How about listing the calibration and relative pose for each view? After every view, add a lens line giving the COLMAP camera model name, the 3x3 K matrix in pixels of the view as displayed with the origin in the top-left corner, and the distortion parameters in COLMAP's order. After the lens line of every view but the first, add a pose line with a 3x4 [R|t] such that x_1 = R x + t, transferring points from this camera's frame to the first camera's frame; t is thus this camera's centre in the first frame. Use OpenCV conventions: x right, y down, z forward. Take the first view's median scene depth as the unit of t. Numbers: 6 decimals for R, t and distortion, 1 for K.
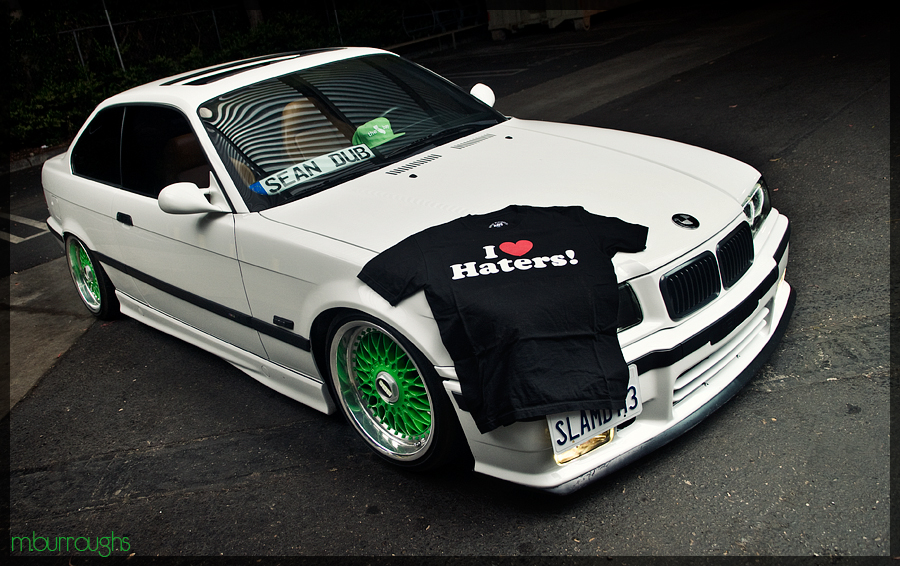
lens RADIAL K [[764.4, 0, 379.1], [0, 764.4, 282.6], [0, 0, 1]] dist [-0.033592, -0.011954]
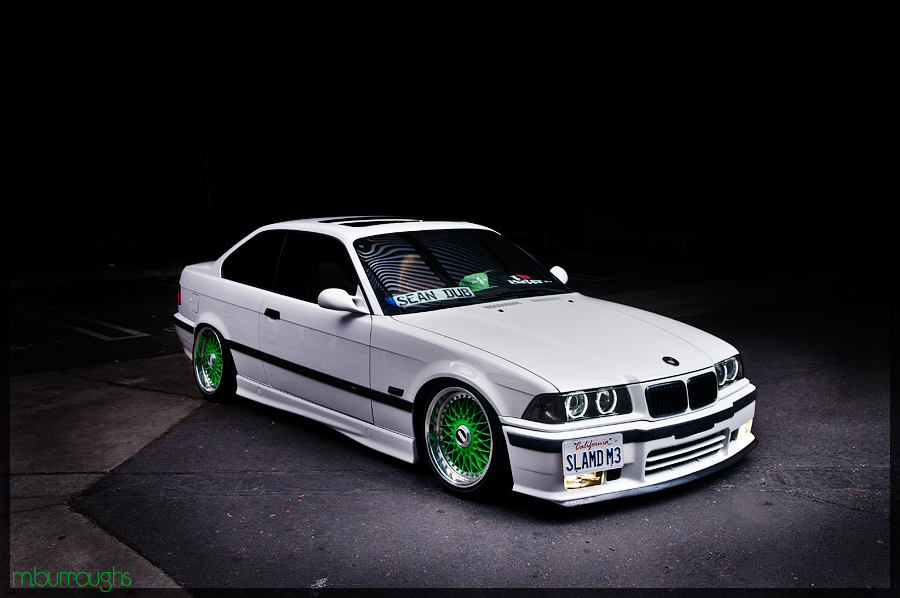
lens RADIAL K [[838.5, 0, 450.0], [0, 838.5, 299.0], [0, 0, 1]] dist [0.010611, 0.017984]
pose [[0.983331, 0.181719, -0.006228, -0.043916], [-0.178720, 0.959661, -0.217047, 0.198616], [-0.033465, 0.214542, 0.976141, -0.549101]]
